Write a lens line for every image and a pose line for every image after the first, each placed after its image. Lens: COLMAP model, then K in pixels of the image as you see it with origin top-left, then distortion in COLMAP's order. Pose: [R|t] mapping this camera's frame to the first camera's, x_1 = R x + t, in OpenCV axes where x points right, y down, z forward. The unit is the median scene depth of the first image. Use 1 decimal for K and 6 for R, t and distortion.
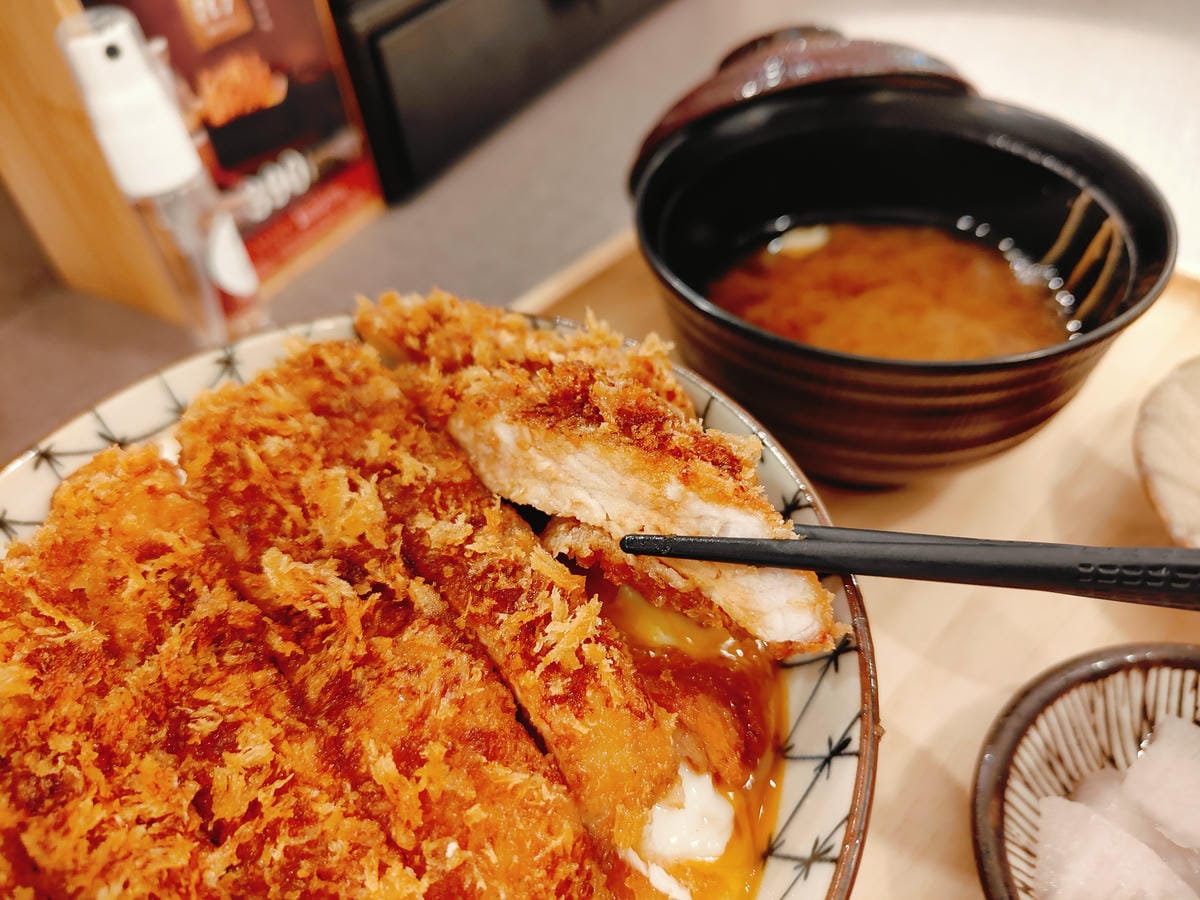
lens RADIAL K [[888.0, 0, 600.0], [0, 888.0, 450.0], [0, 0, 1]] dist [-0.073015, 0.039385]
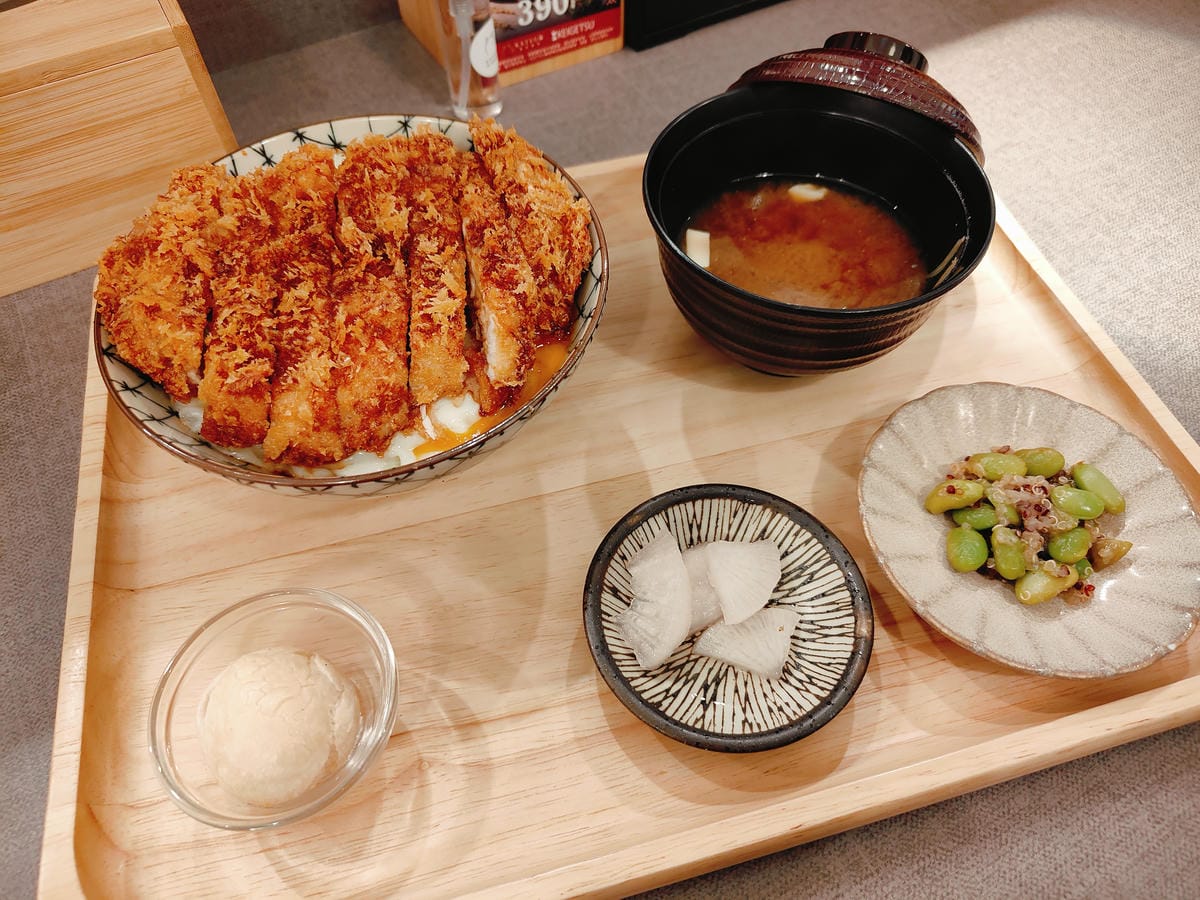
lens RADIAL K [[846.7, 0, 600.0], [0, 846.7, 450.0], [0, 0, 1]] dist [-0.003373, 0.022988]
pose [[0.857433, 0.460072, -0.230525, 0.925181], [-0.407541, 0.880626, 0.241677, -0.143645], [0.314195, -0.113274, 0.942577, -0.859464]]
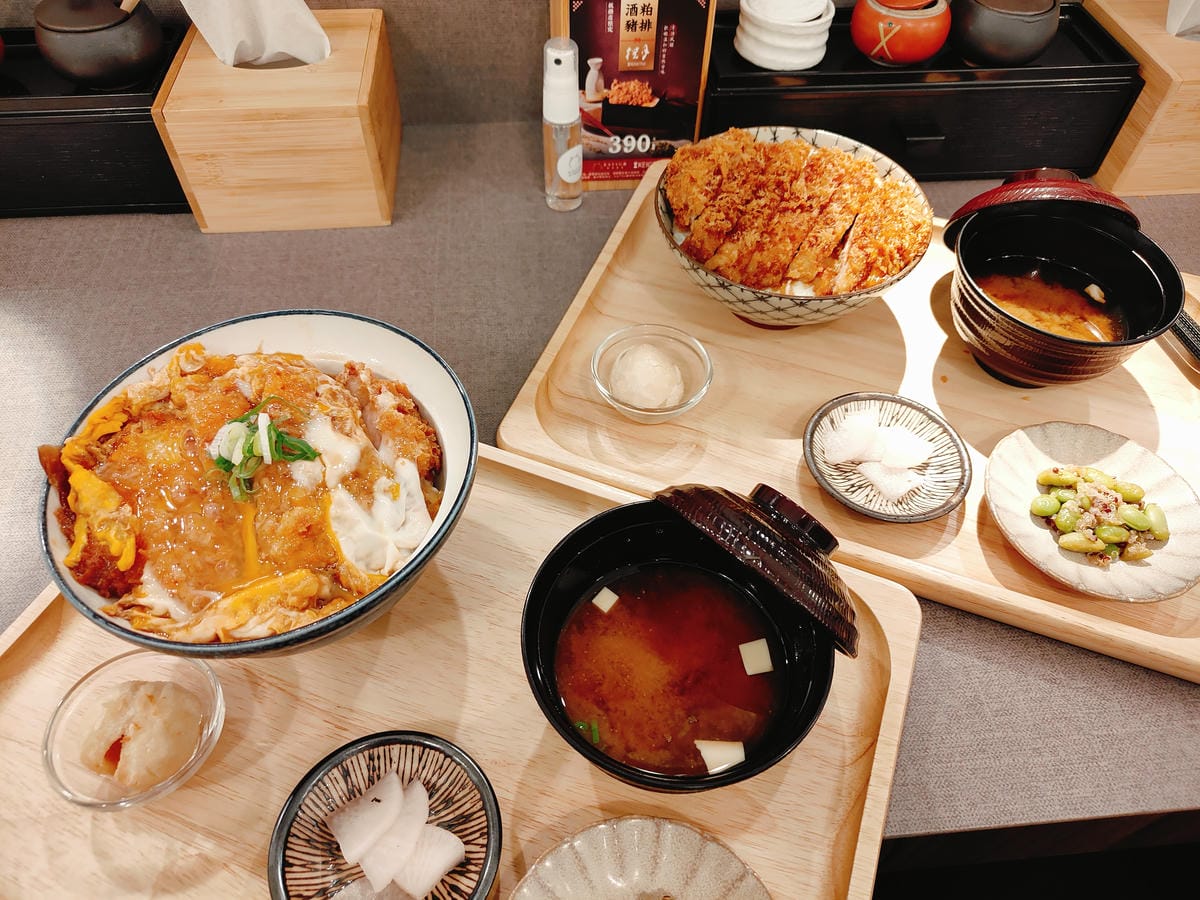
lens RADIAL K [[846.7, 0, 600.0], [0, 846.7, 450.0], [0, 0, 1]] dist [-0.003373, 0.022988]
pose [[0.401093, 0.772942, -0.491615, 2.155385], [-0.701437, 0.604321, 0.377866, 0.055441], [0.589162, 0.193277, 0.784559, -2.389650]]
